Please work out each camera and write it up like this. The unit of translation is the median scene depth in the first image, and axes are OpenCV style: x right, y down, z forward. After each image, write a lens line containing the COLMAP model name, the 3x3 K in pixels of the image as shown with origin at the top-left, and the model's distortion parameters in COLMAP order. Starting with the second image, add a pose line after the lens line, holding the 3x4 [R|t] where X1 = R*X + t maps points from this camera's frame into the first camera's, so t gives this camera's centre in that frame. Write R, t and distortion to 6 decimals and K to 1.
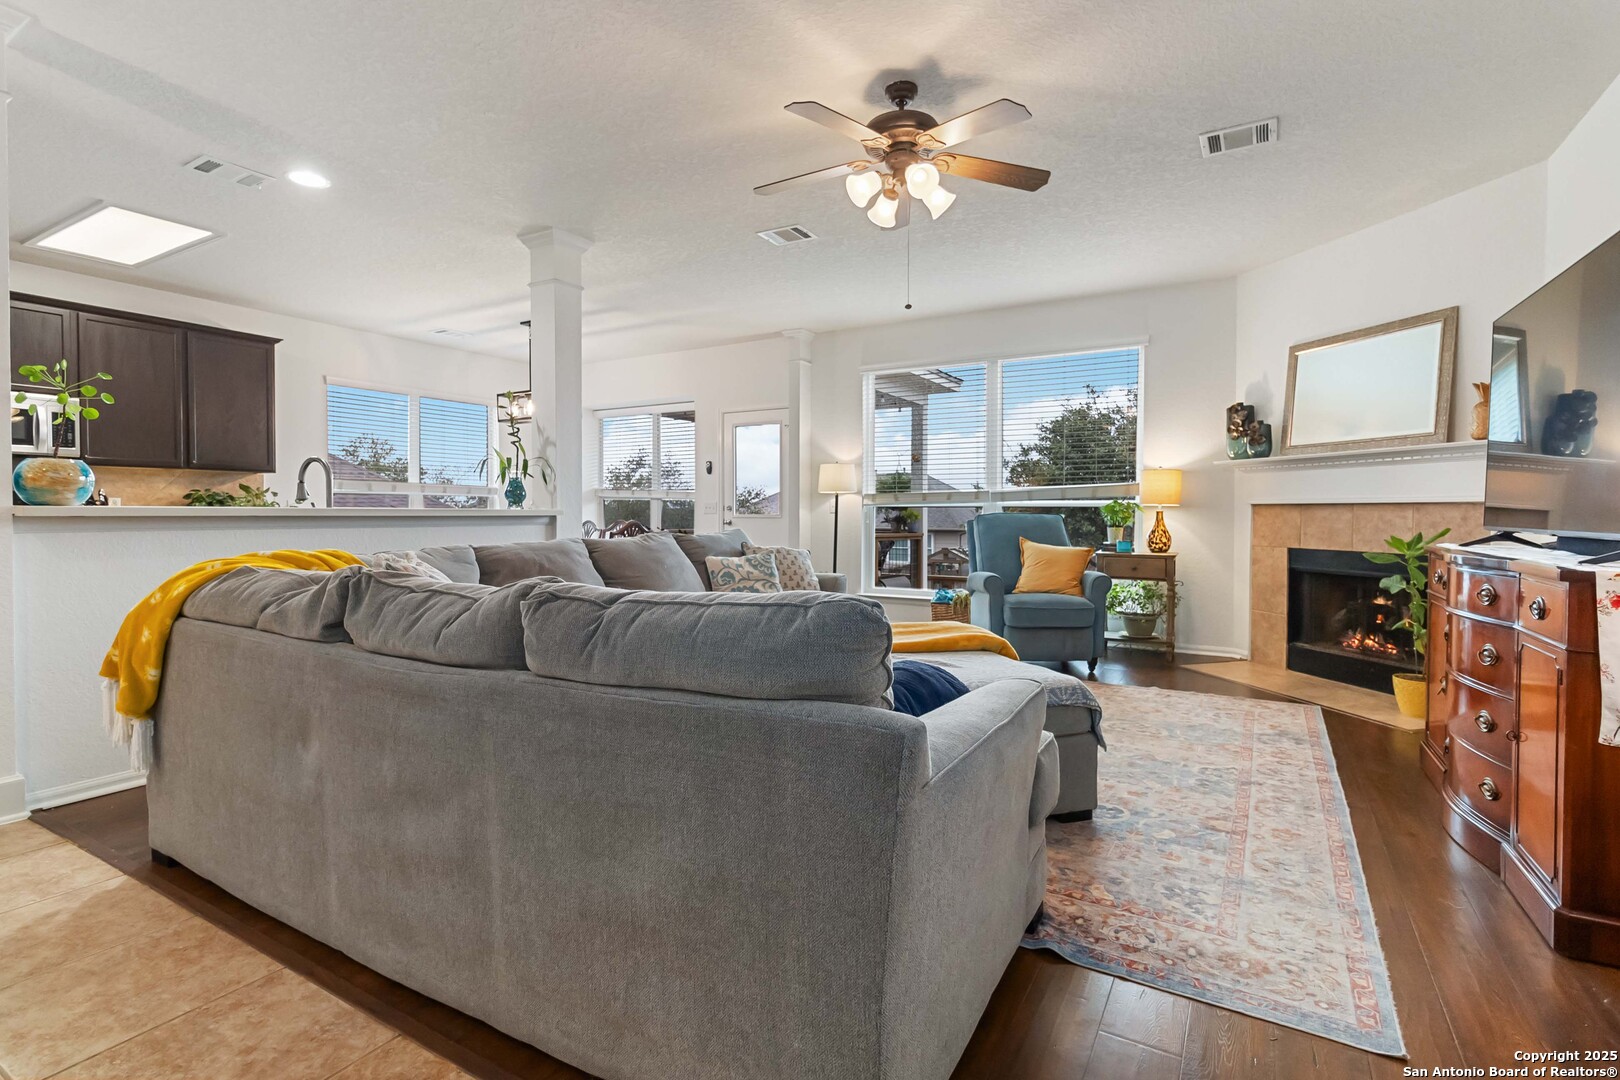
lens RADIAL K [[762.7, 0, 815.1], [0, 762.7, 509.8], [0, 0, 1]] dist [0.004669, 0.000631]
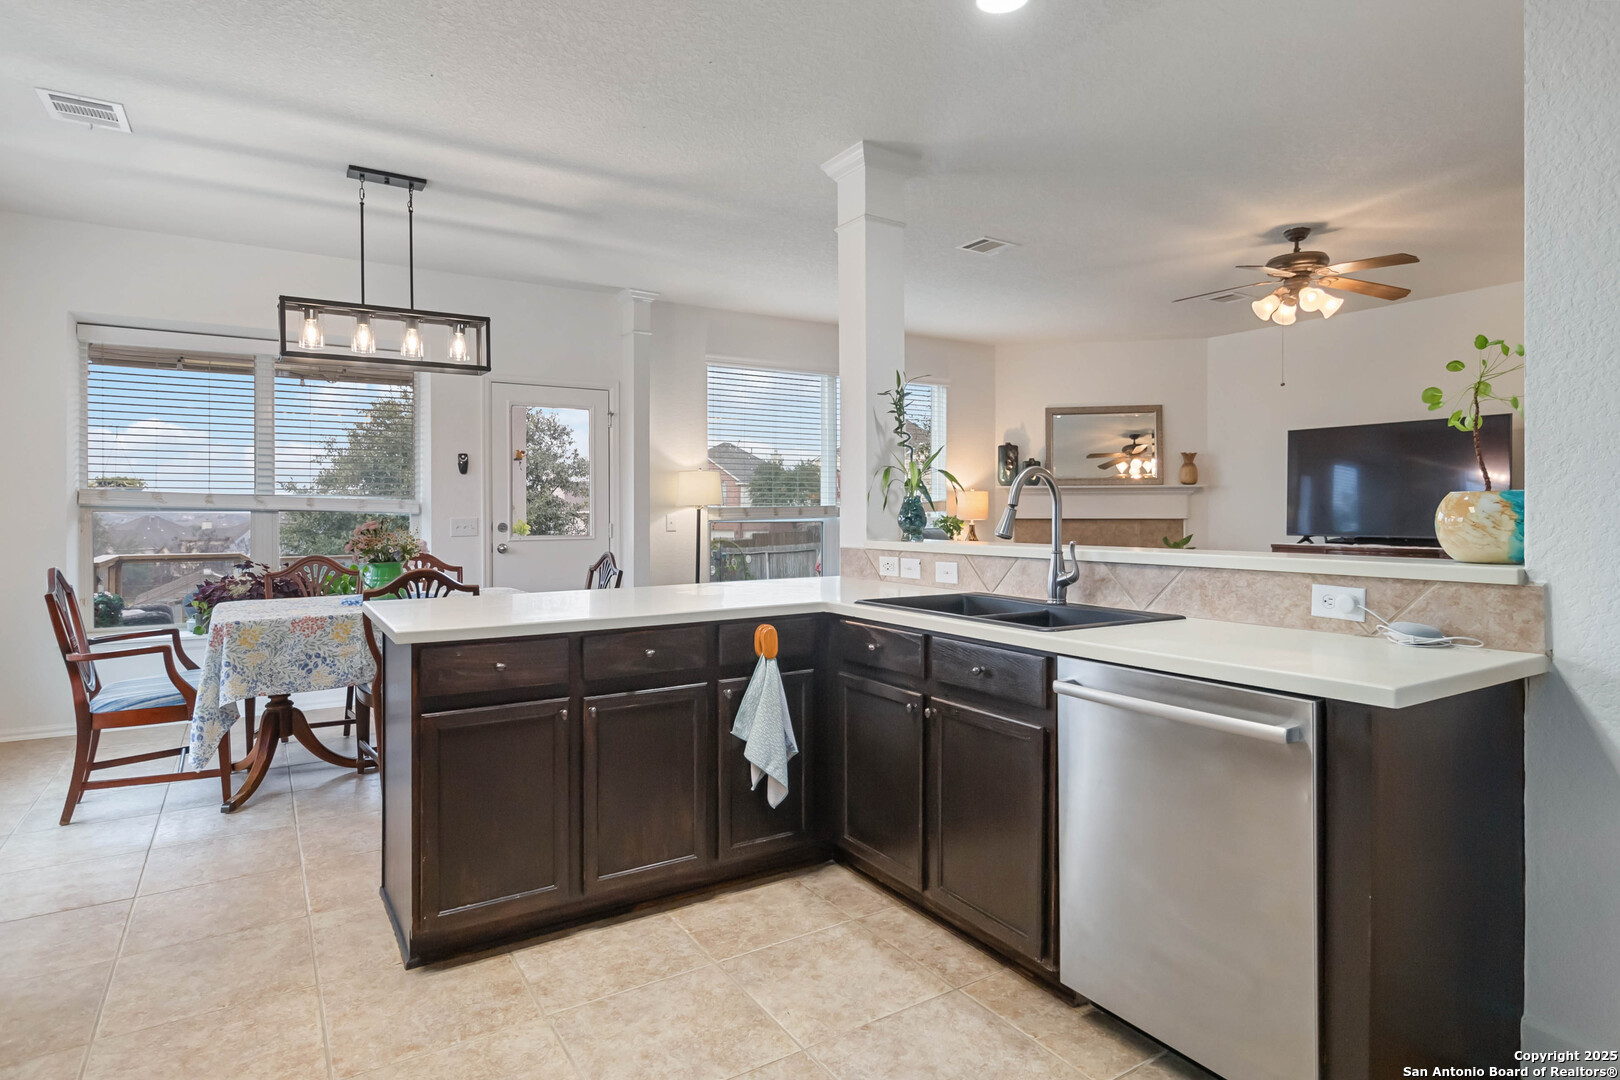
lens RADIAL K [[876.7, 0, 813.6], [0, 876.7, 514.4], [0, 0, 1]] dist [-0.002402, 0.000138]
pose [[0.457508, -0.006524, 0.889181, -1.029649], [0.002005, 0.999978, 0.006306, -0.027180], [-0.889203, -0.001102, 0.457511, 0.641177]]
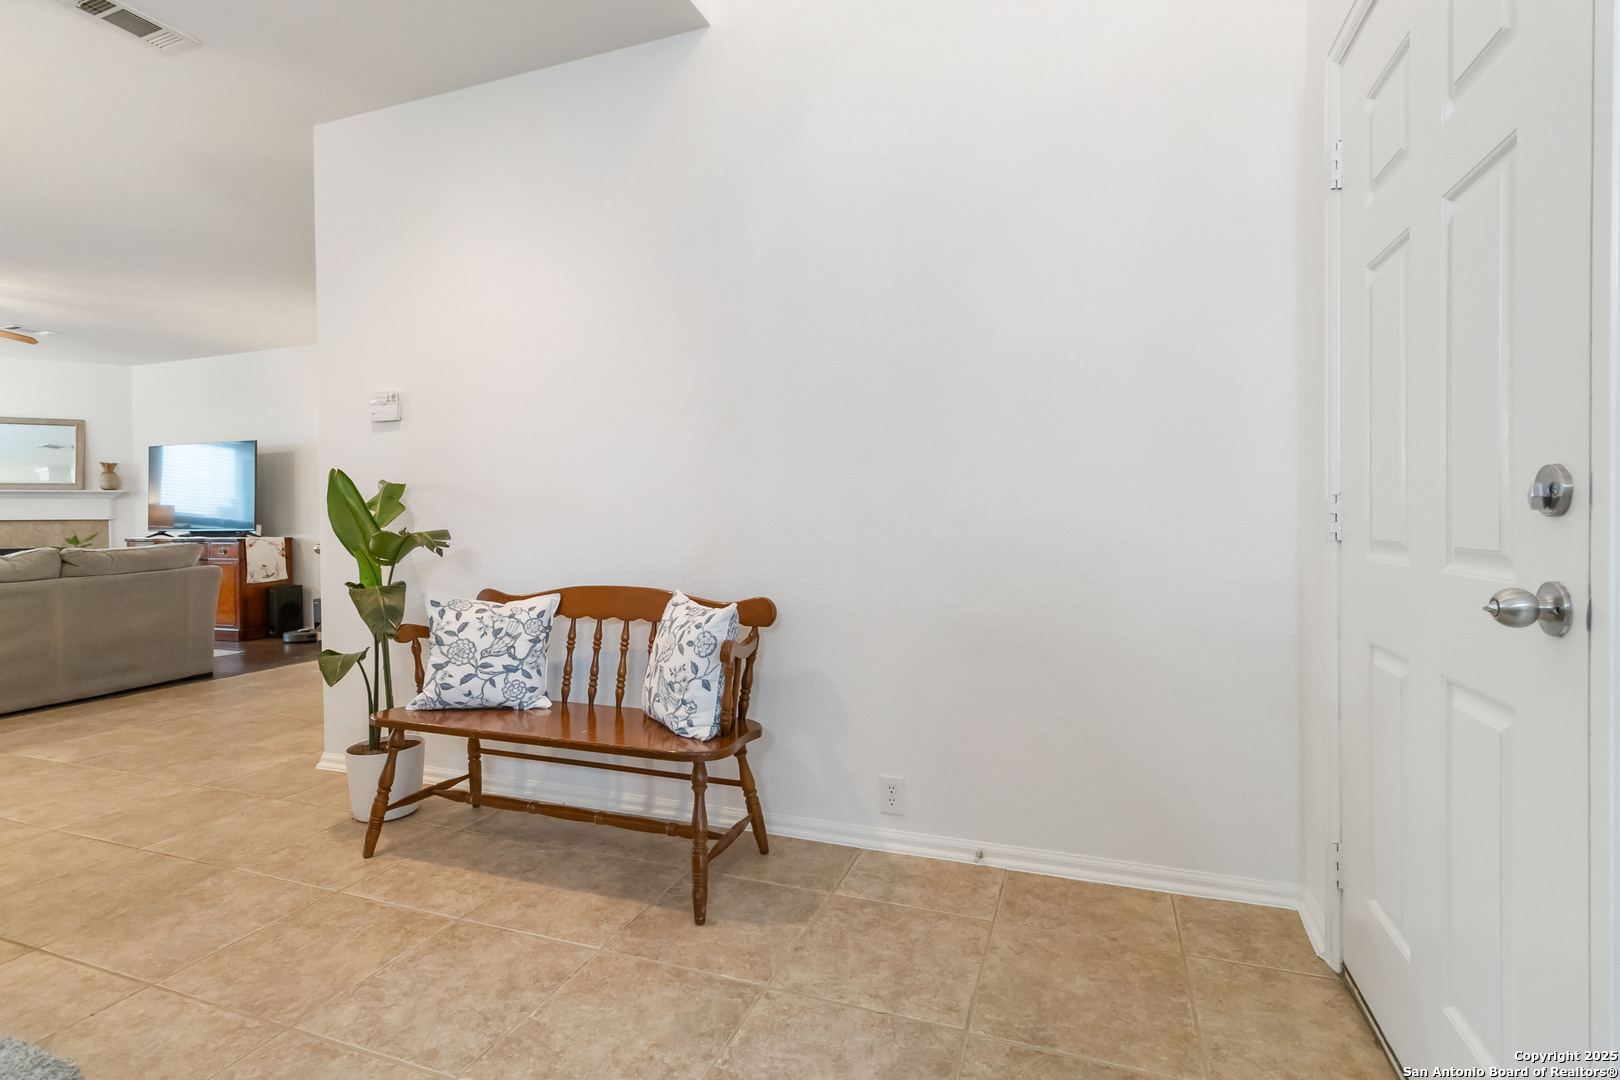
lens RADIAL K [[753.0, 0, 812.5], [0, 753.0, 527.5], [0, 0, 1]] dist [0.002018, 0.000280]
pose [[-0.180233, -0.011269, 0.983559, -1.133562], [0.007268, 0.999892, 0.012788, -0.001040], [-0.983597, 0.009453, -0.180131, -0.390781]]
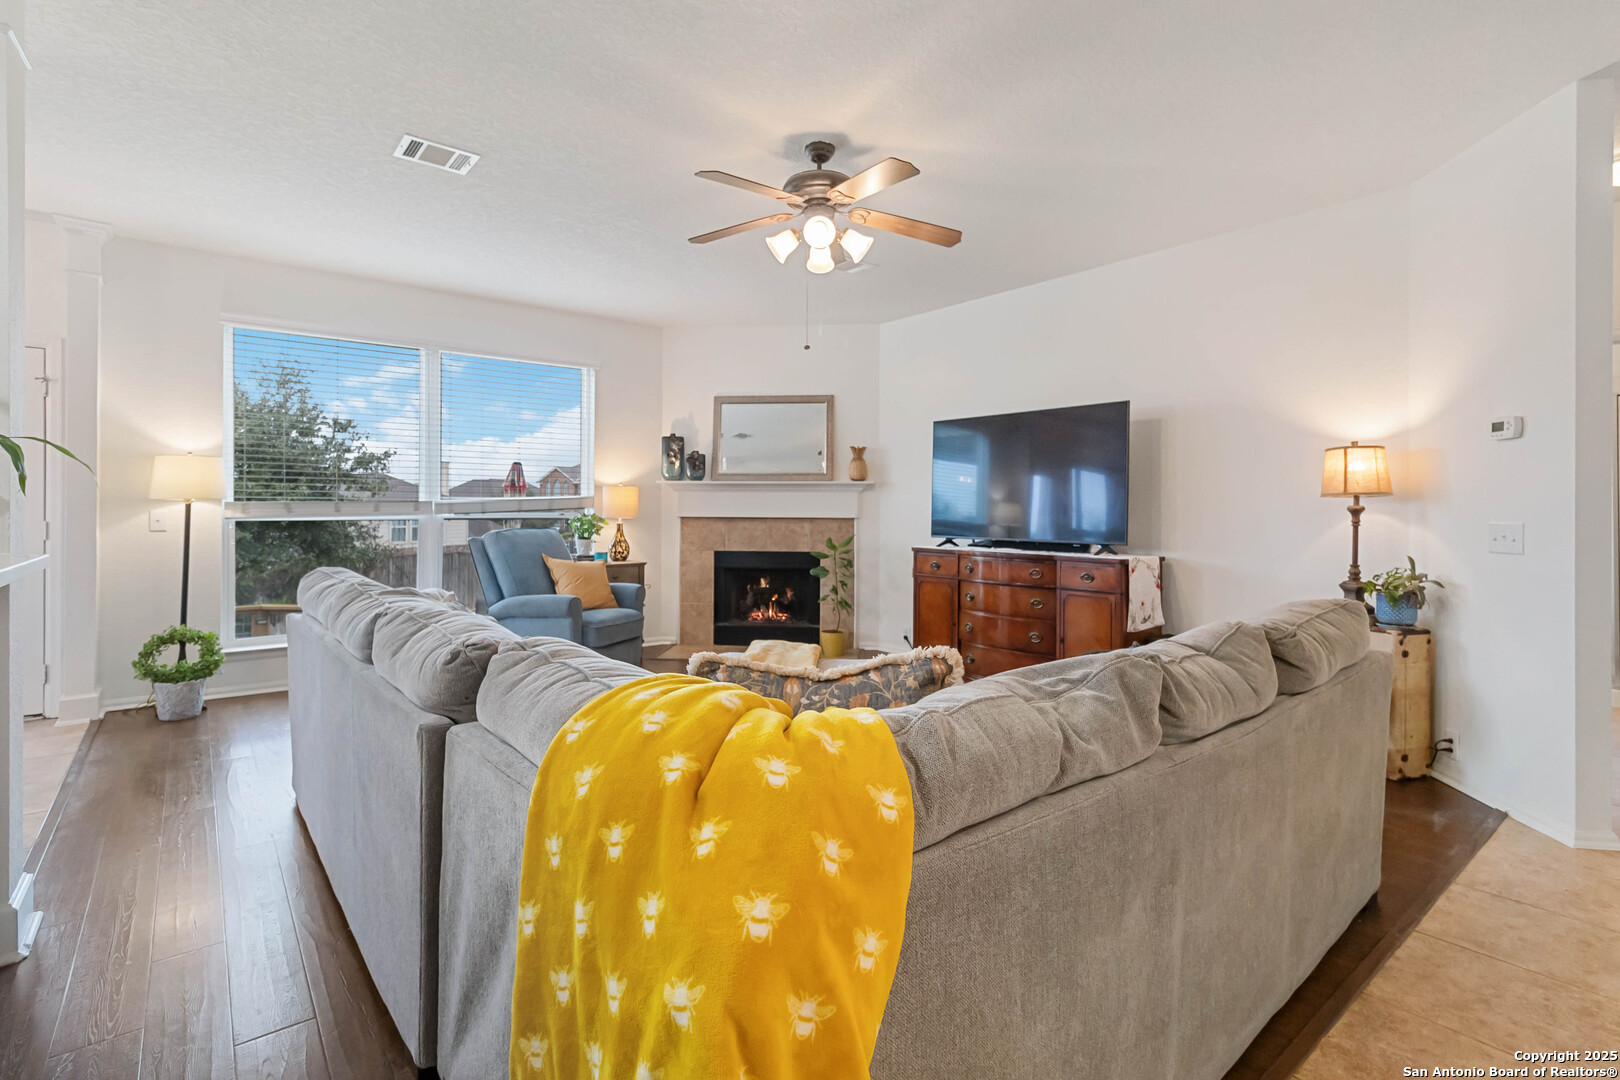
lens RADIAL K [[762.7, 0, 815.1], [0, 762.7, 509.8], [0, 0, 1]] dist [0.004669, 0.000631]
pose [[0.354639, -0.002893, 0.934999, -0.535063], [-0.004573, 0.999978, 0.004829, -0.027532], [-0.934992, -0.005989, 0.354618, 0.380241]]
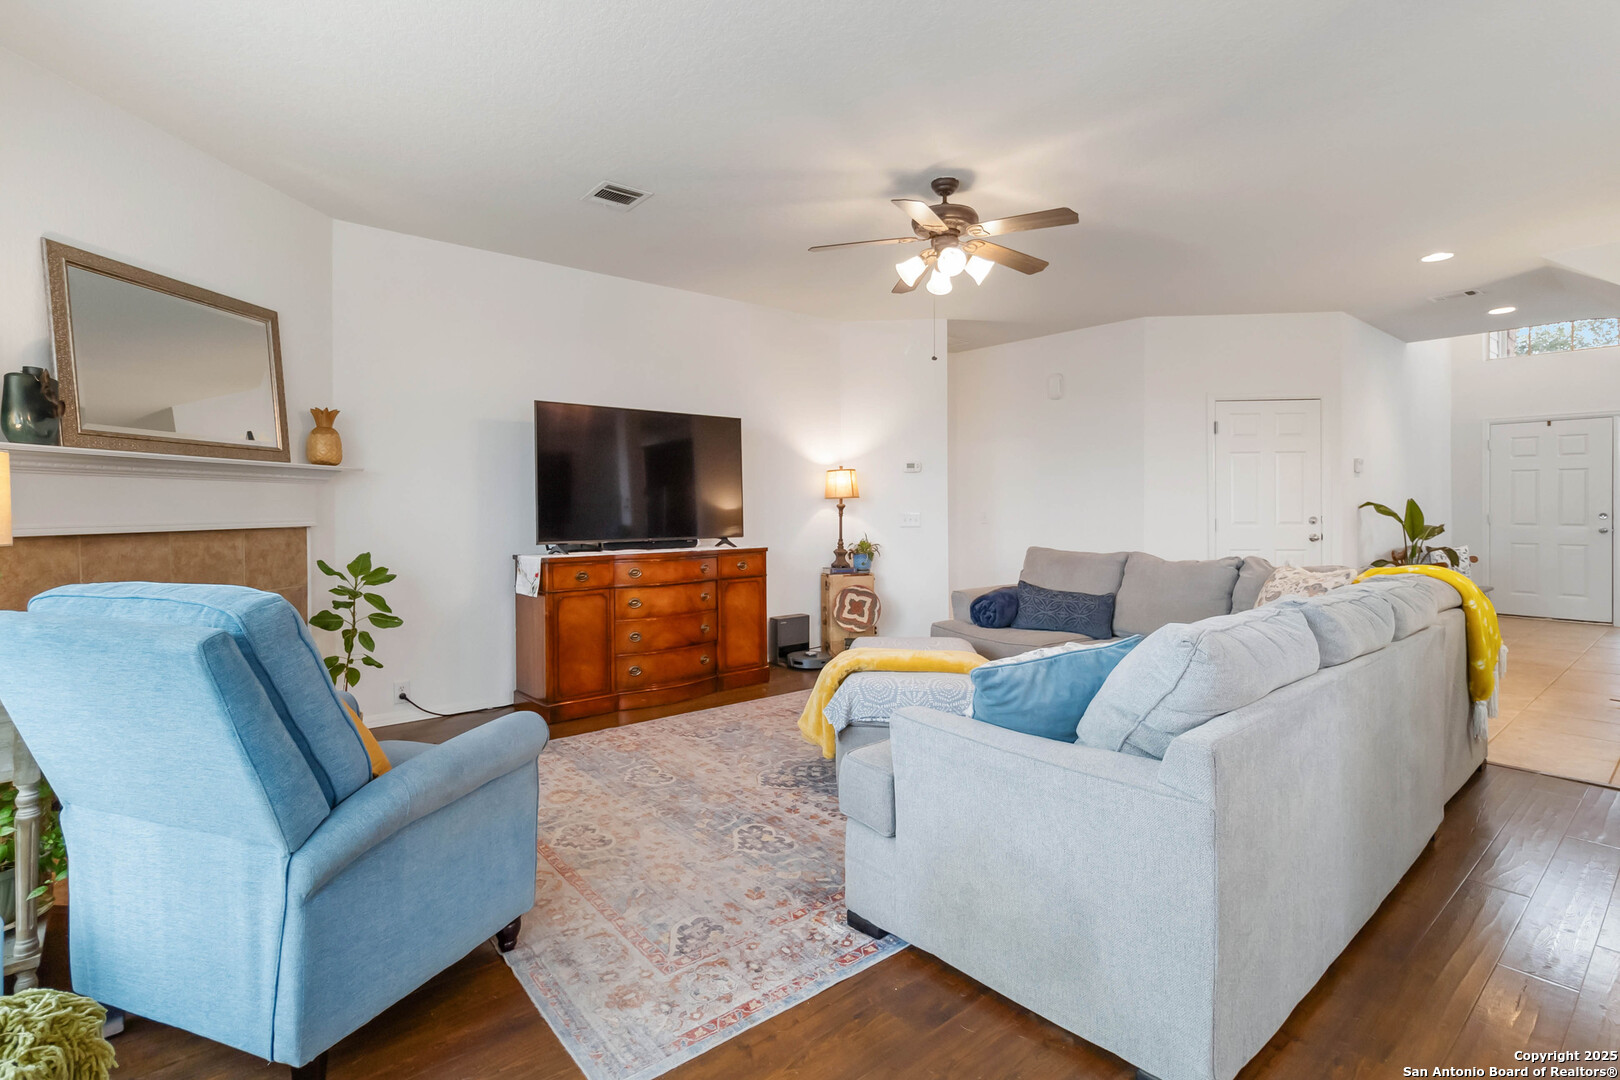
lens RADIAL K [[762.7, 0, 815.1], [0, 762.7, 509.8], [0, 0, 1]] dist [0.004669, 0.000631]
pose [[-0.940409, -0.000054, 0.340044, -0.059216], [0.001605, 0.999988, 0.004596, -0.027496], [-0.340040, 0.004867, -0.940398, 1.318927]]
